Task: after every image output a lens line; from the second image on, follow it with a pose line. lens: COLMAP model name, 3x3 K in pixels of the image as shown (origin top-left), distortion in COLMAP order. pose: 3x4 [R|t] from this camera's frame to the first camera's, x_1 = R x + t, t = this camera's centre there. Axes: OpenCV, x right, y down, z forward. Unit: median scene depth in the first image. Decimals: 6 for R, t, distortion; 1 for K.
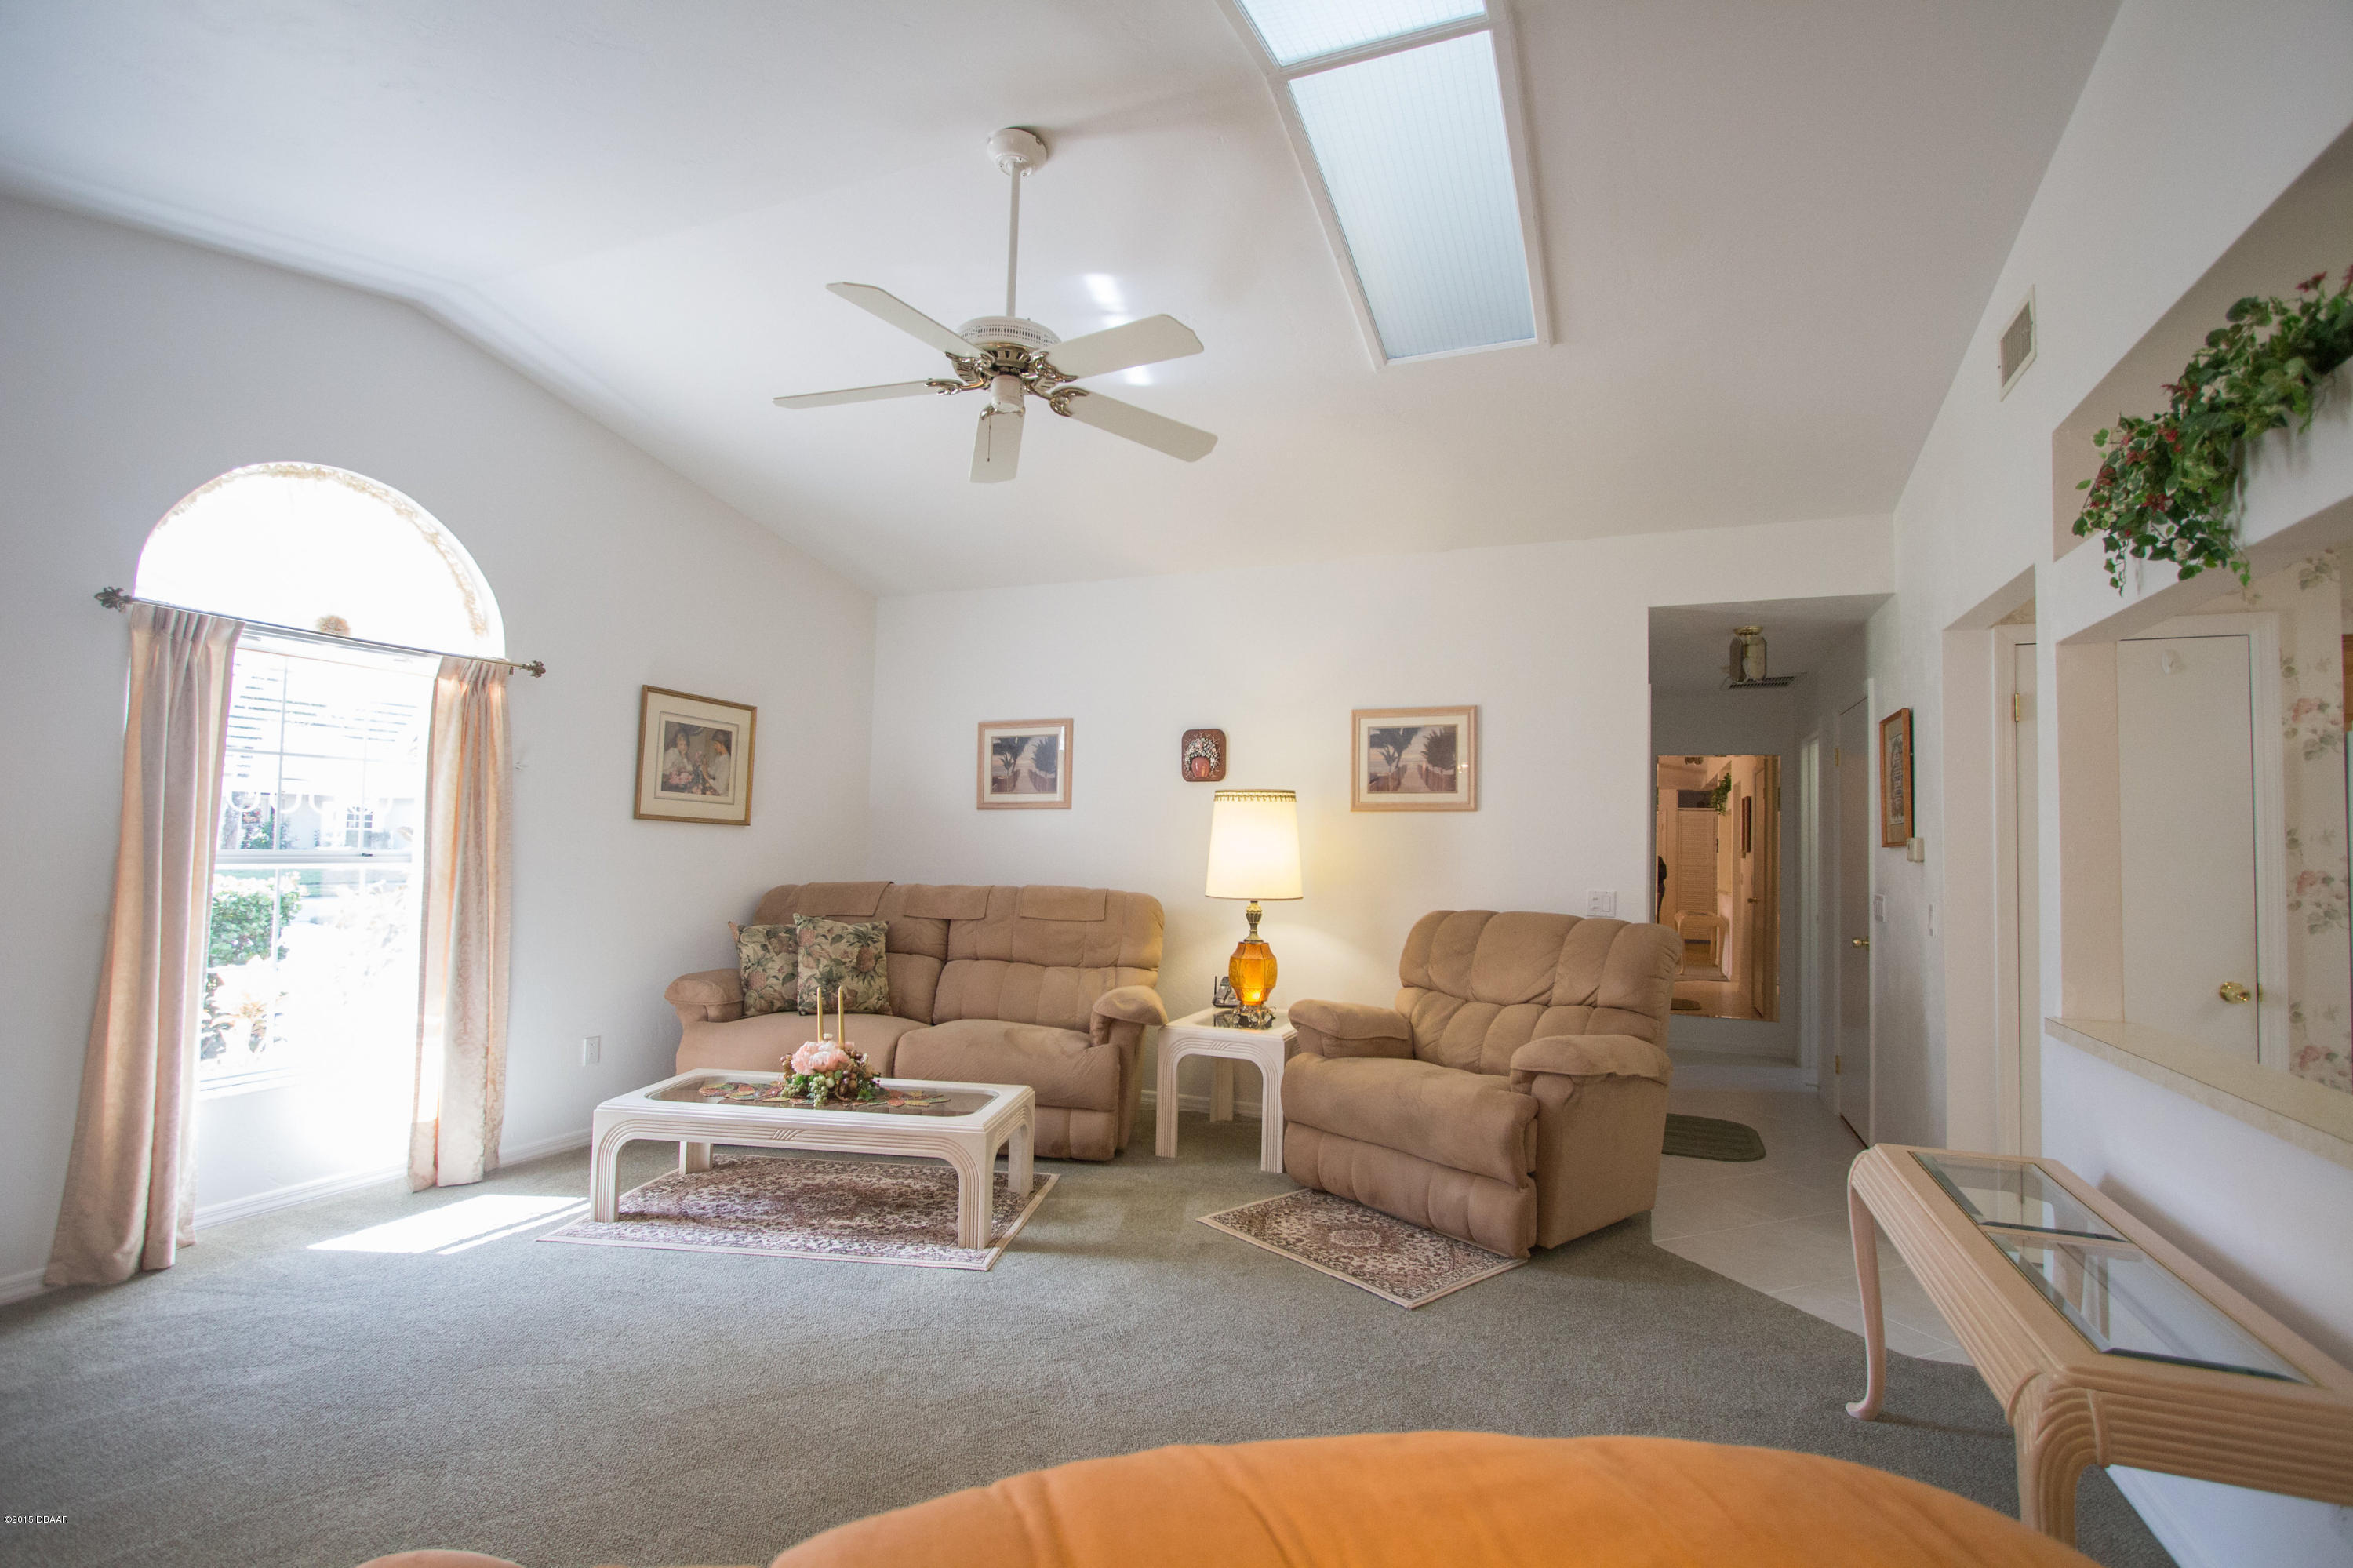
lens RADIAL K [[1085.8, 0, 1176.4], [0, 1085.8, 797.7], [0, 0, 1]] dist [-0.017939, 0.002100]
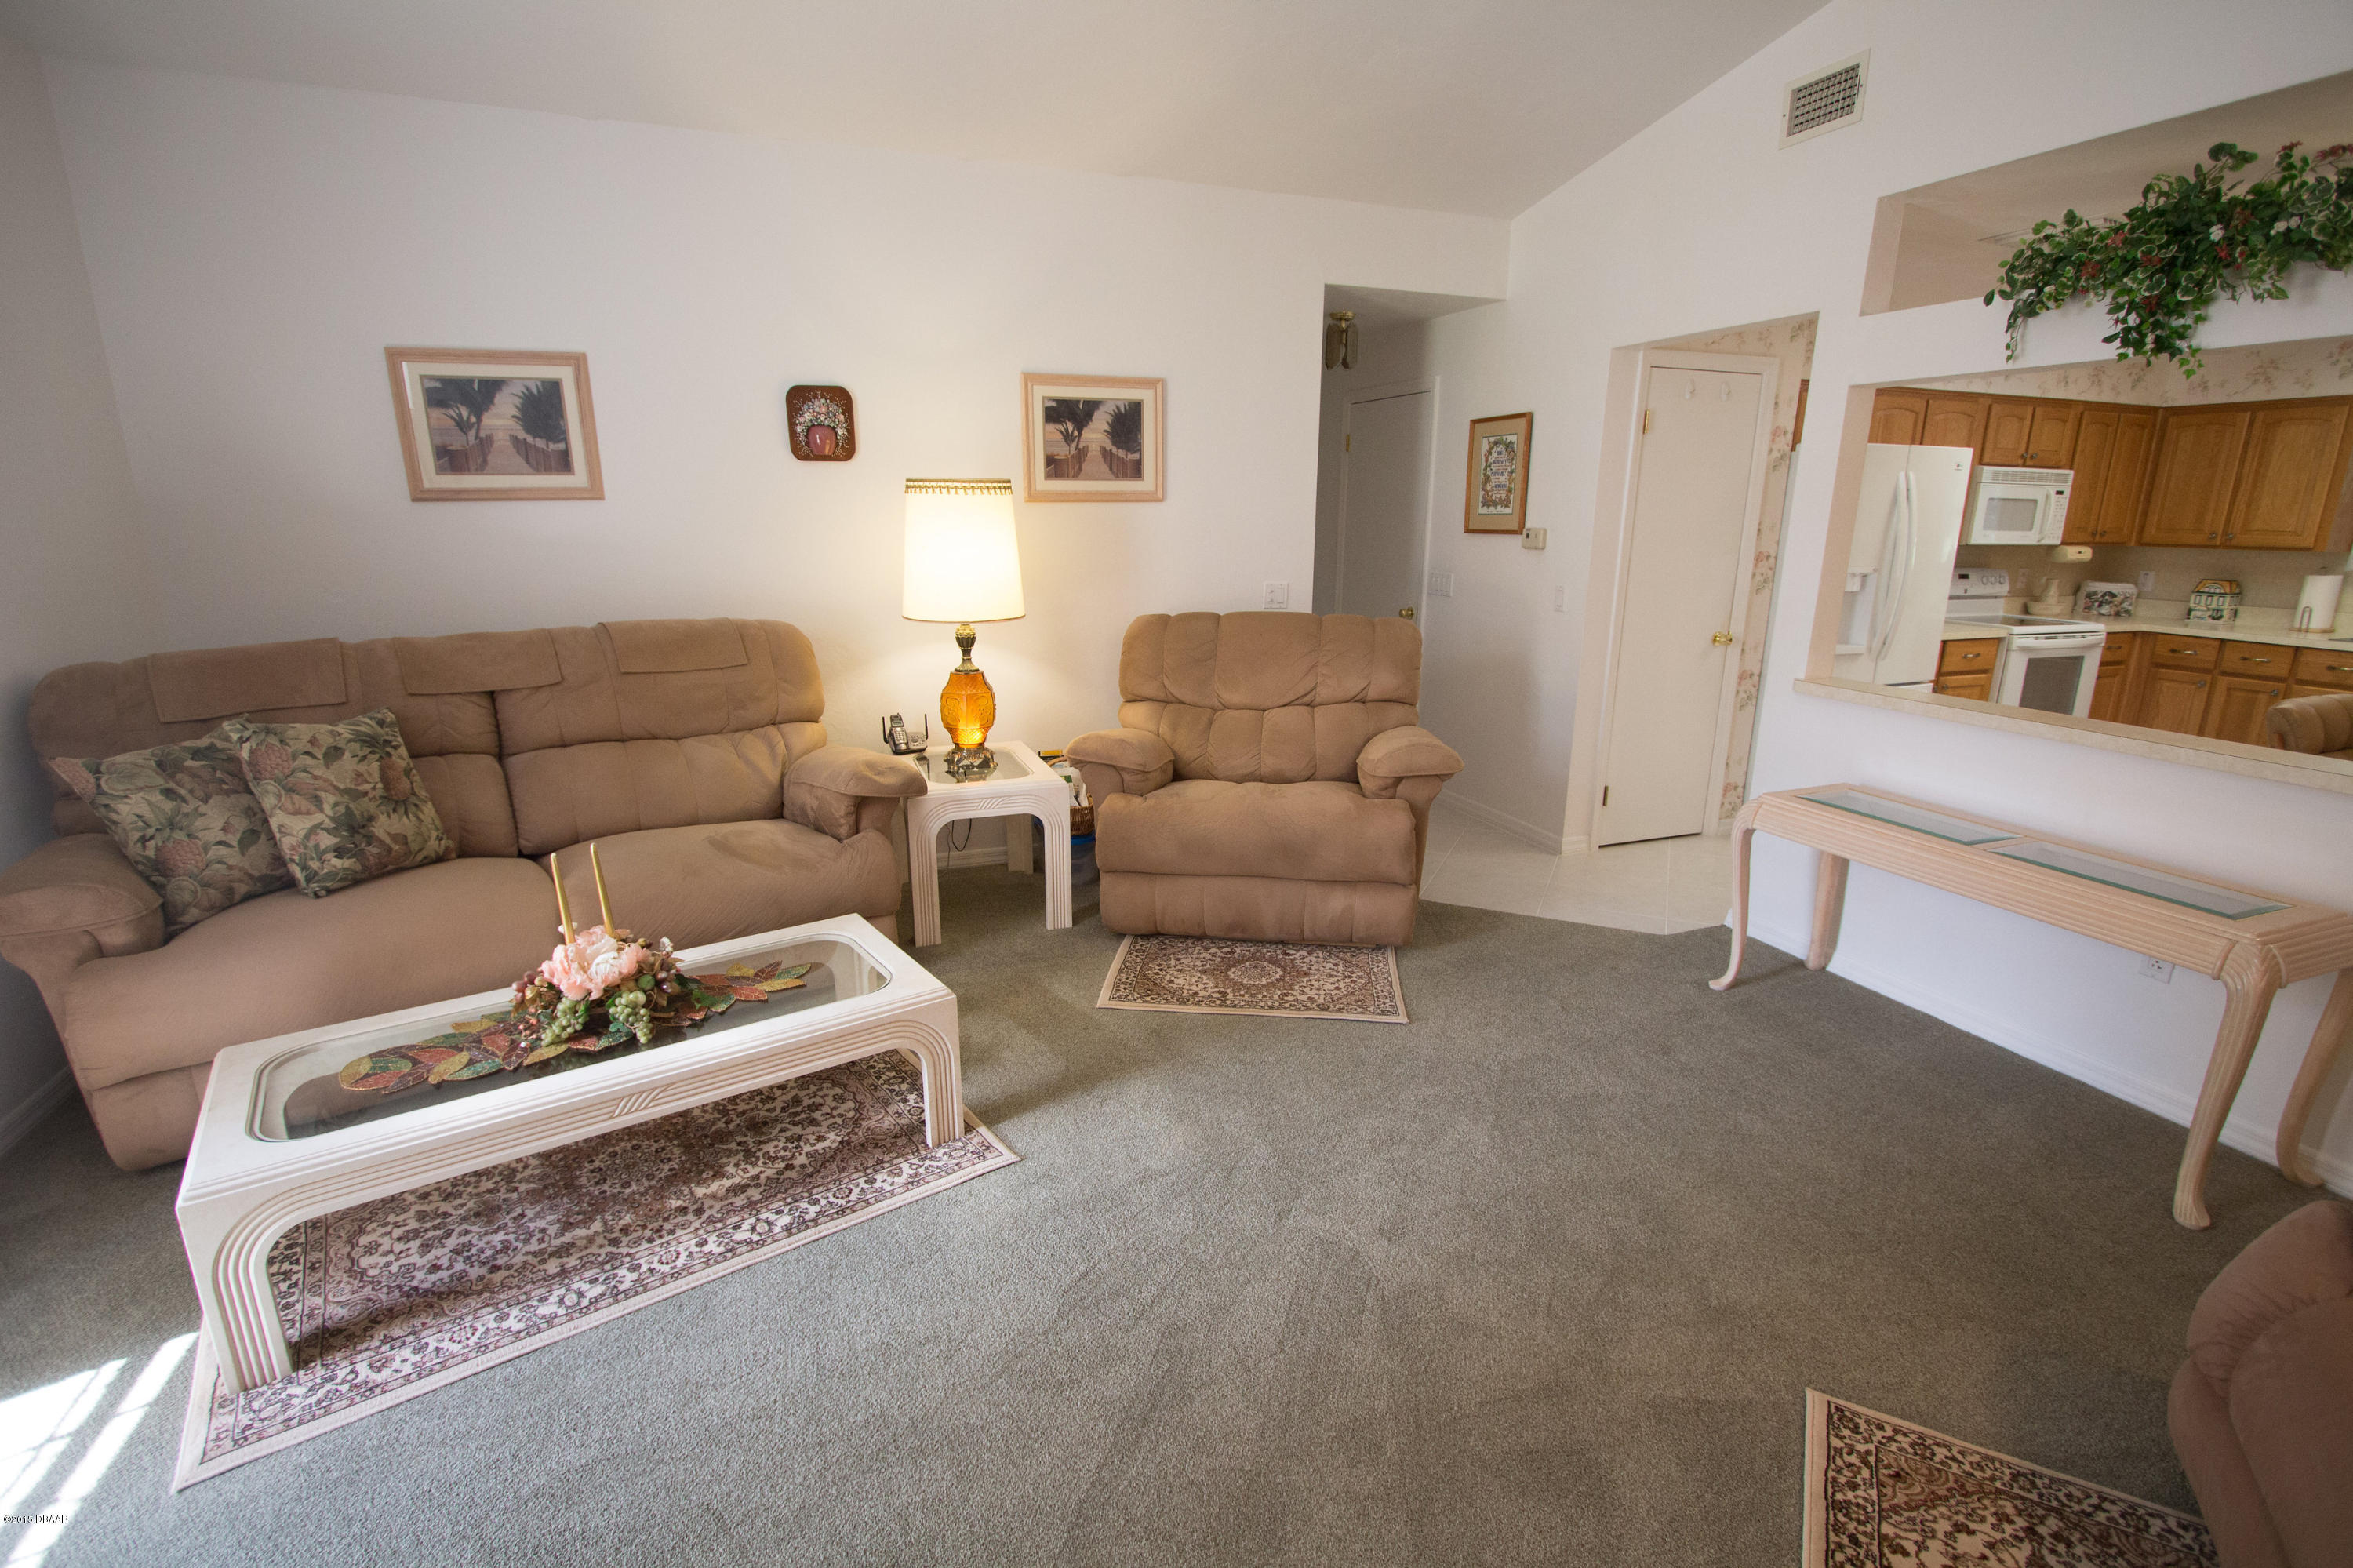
lens RADIAL K [[1085.8, 0, 1176.4], [0, 1085.8, 797.7], [0, 0, 1]] dist [-0.017939, 0.002100]
pose [[0.724886, -0.193987, 0.660991, -0.381636], [-0.020277, 0.953107, 0.301954, -0.027013], [-0.688570, -0.232285, 0.686960, 0.317948]]
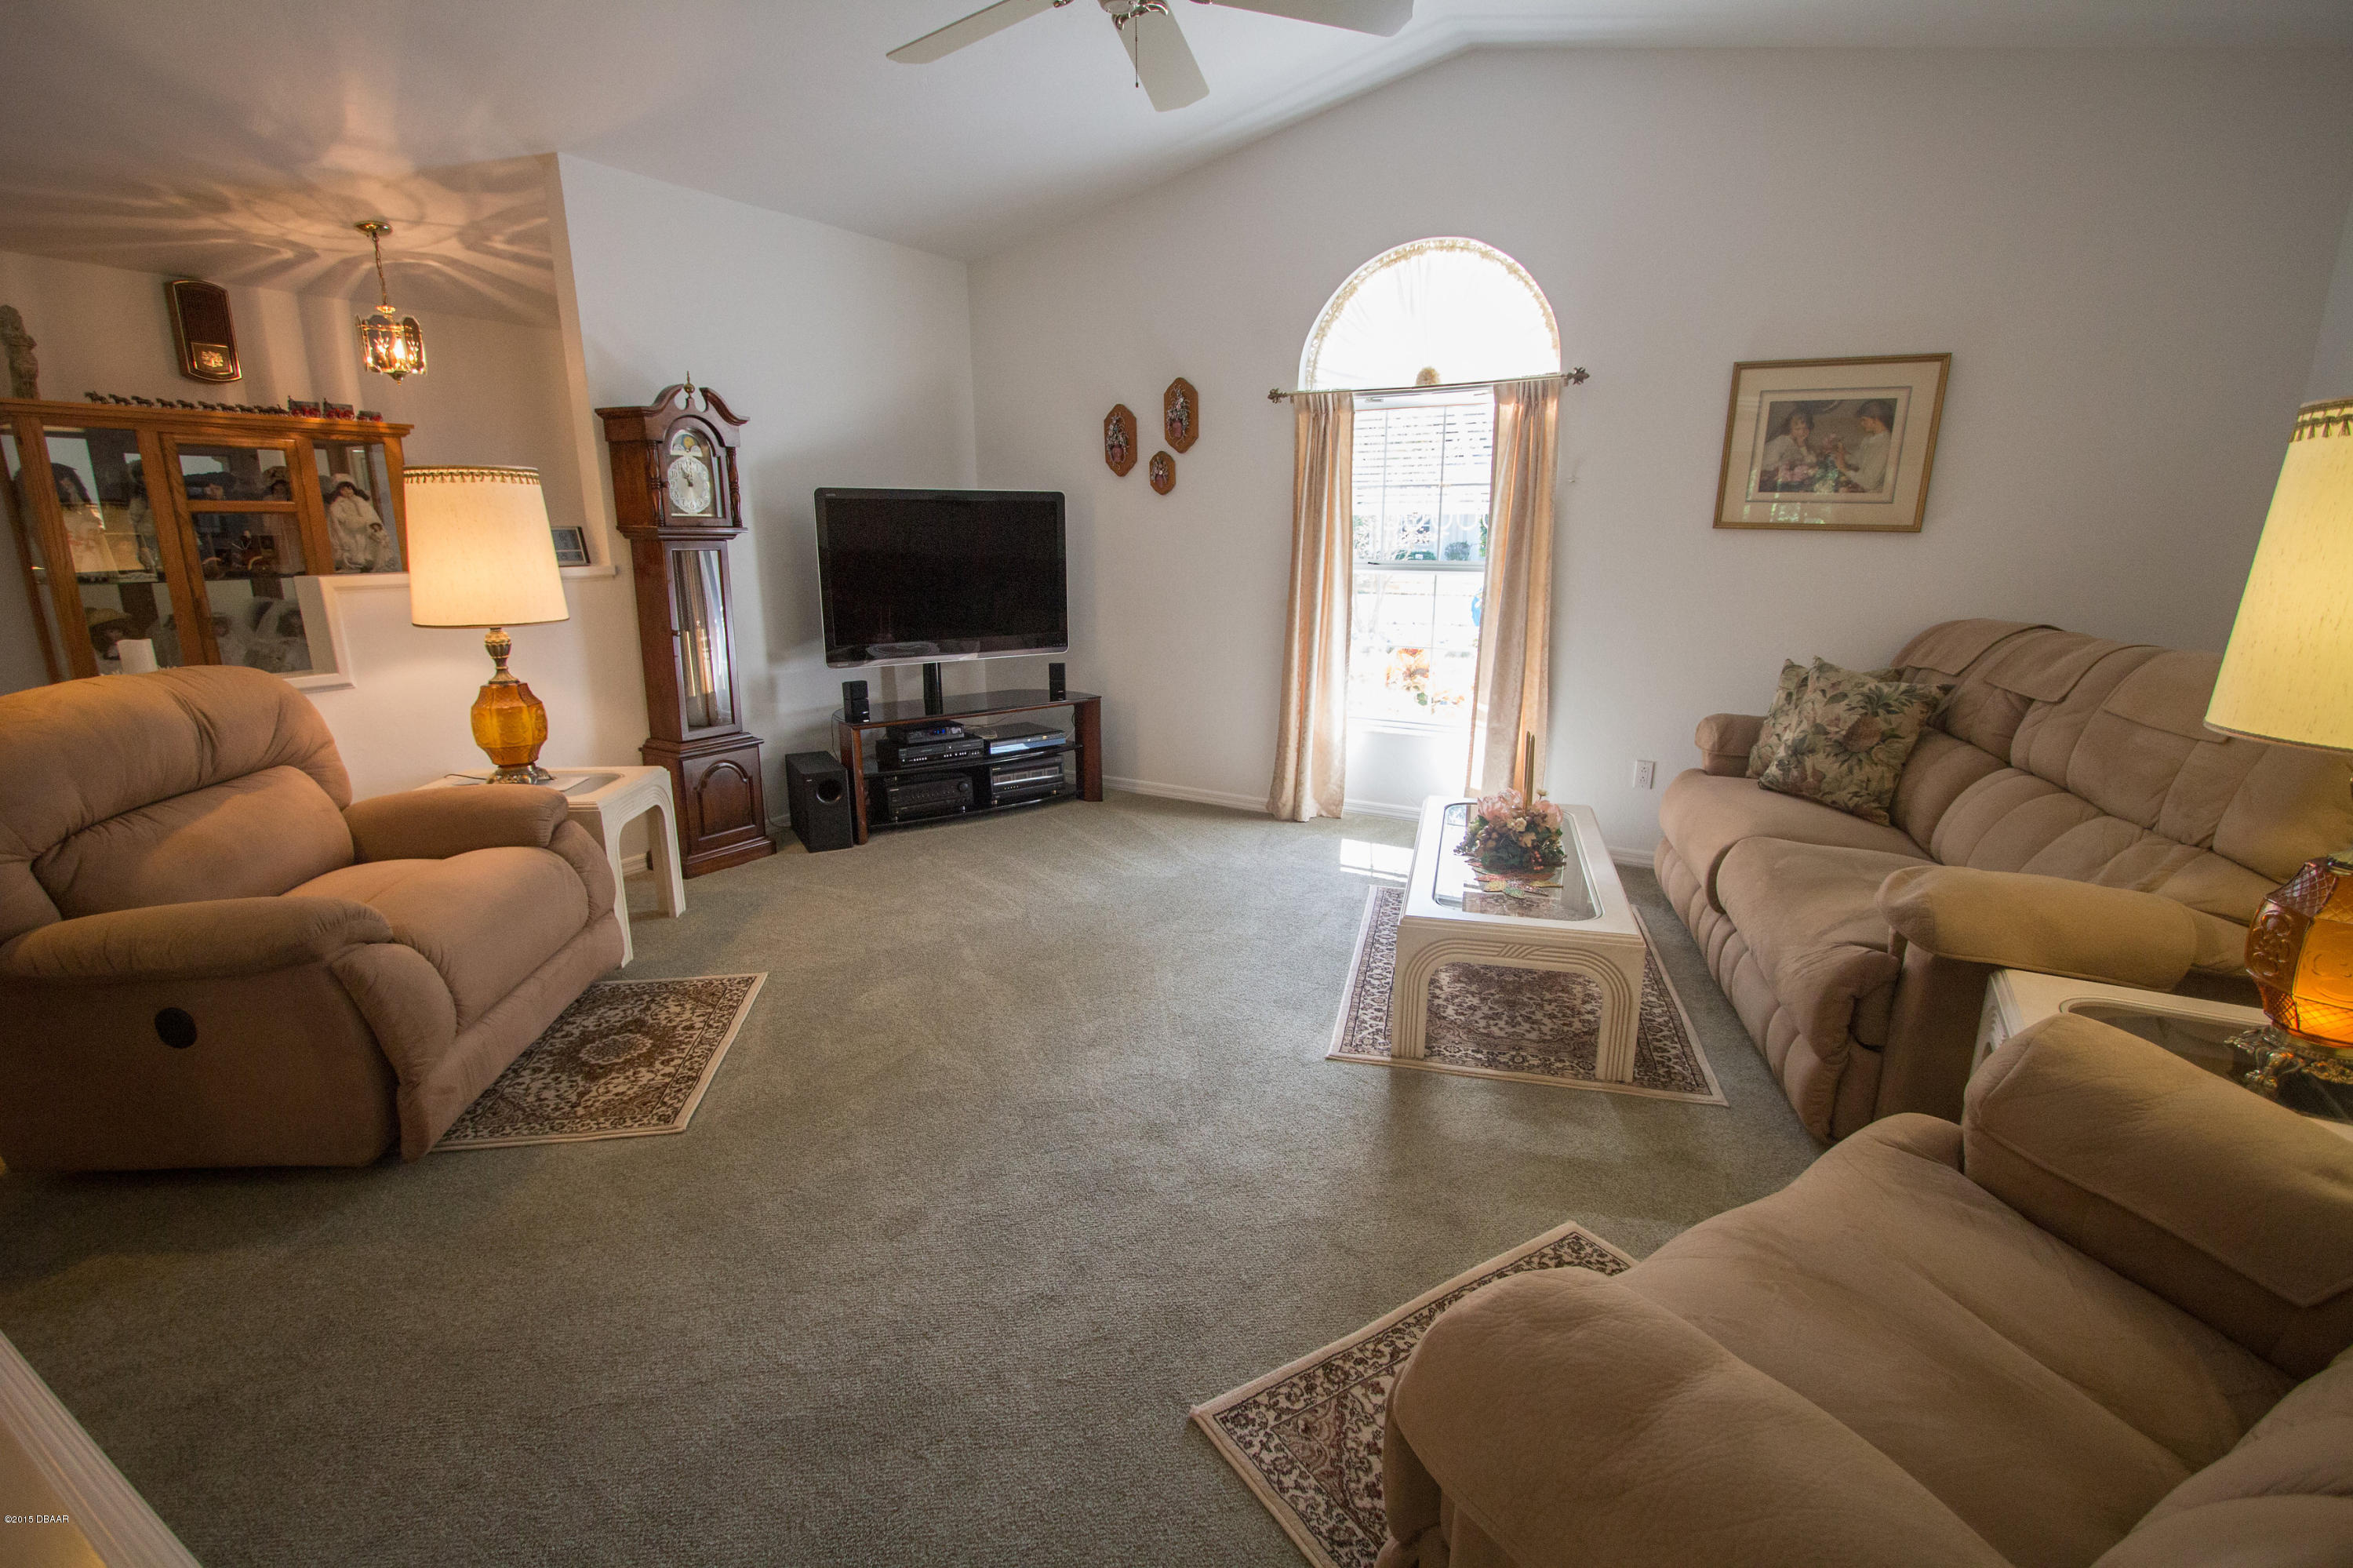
lens RADIAL K [[1085.8, 0, 1176.4], [0, 1085.8, 797.7], [0, 0, 1]] dist [-0.017939, 0.002100]
pose [[-0.136195, 0.220660, -0.965795, 0.448175], [0.043358, 0.975272, 0.216711, 0.024220], [0.989733, -0.012360, -0.142395, 0.697915]]
